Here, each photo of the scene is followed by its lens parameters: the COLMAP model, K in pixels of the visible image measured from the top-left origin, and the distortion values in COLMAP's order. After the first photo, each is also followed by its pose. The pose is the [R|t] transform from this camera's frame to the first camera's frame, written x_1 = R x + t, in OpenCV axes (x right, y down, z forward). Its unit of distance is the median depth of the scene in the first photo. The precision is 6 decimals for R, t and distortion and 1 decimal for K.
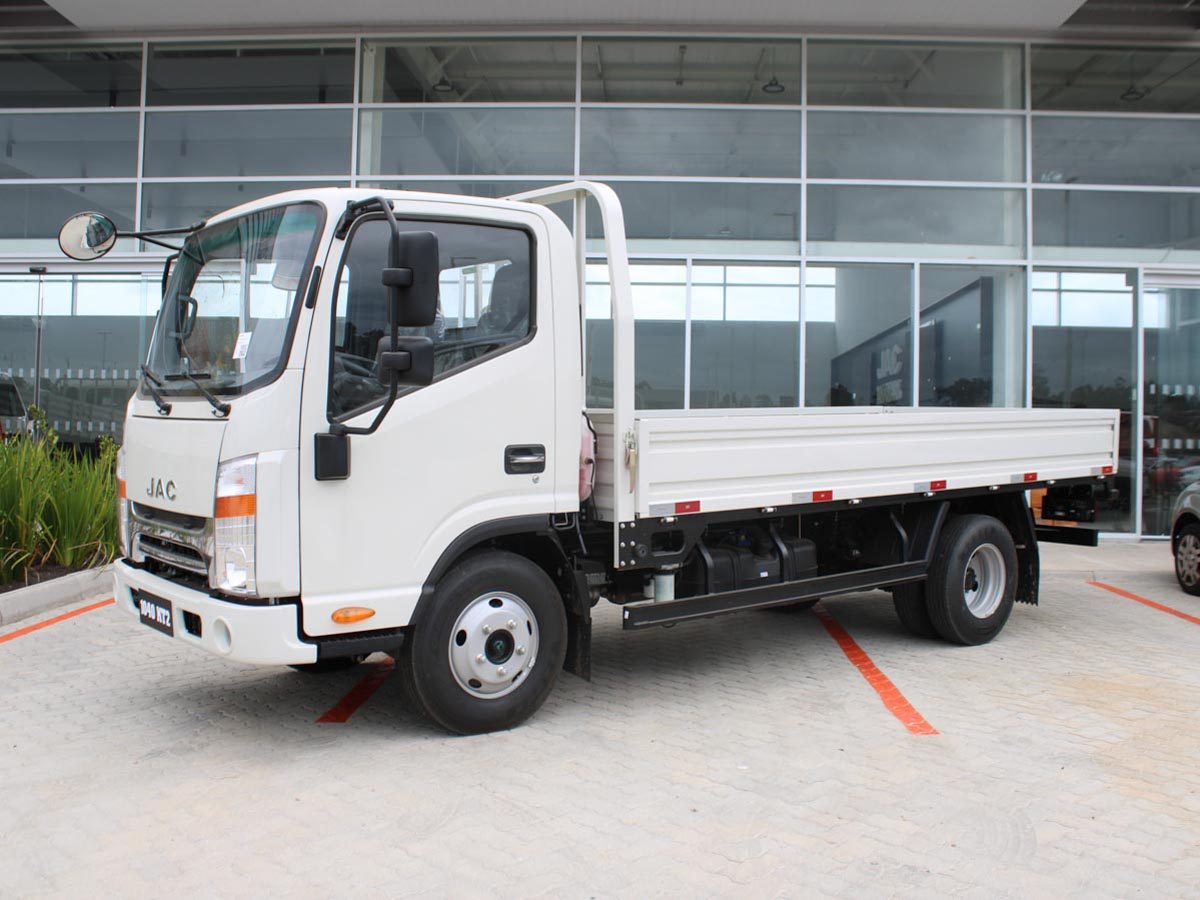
lens RADIAL K [[1203.9, 0, 600.0], [0, 1203.9, 450.0], [0, 0, 1]] dist [-0.153777, 0.138361]
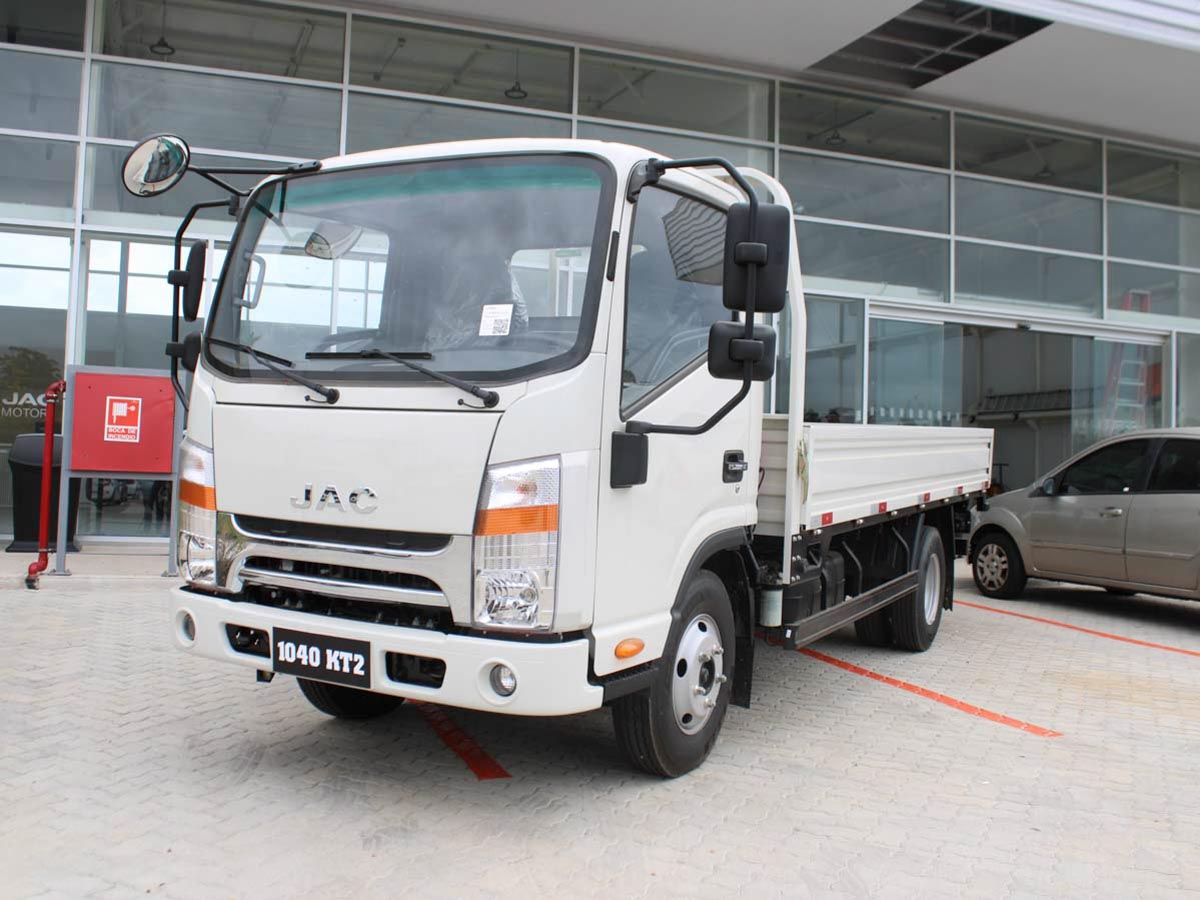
lens RADIAL K [[1203.9, 0, 600.0], [0, 1203.9, 450.0], [0, 0, 1]] dist [-0.153777, 0.138361]
pose [[0.922140, 0.019252, 0.386378, -0.474892], [-0.014937, 0.999788, -0.014168, 0.008990], [-0.386569, 0.007293, 0.922232, 0.191447]]
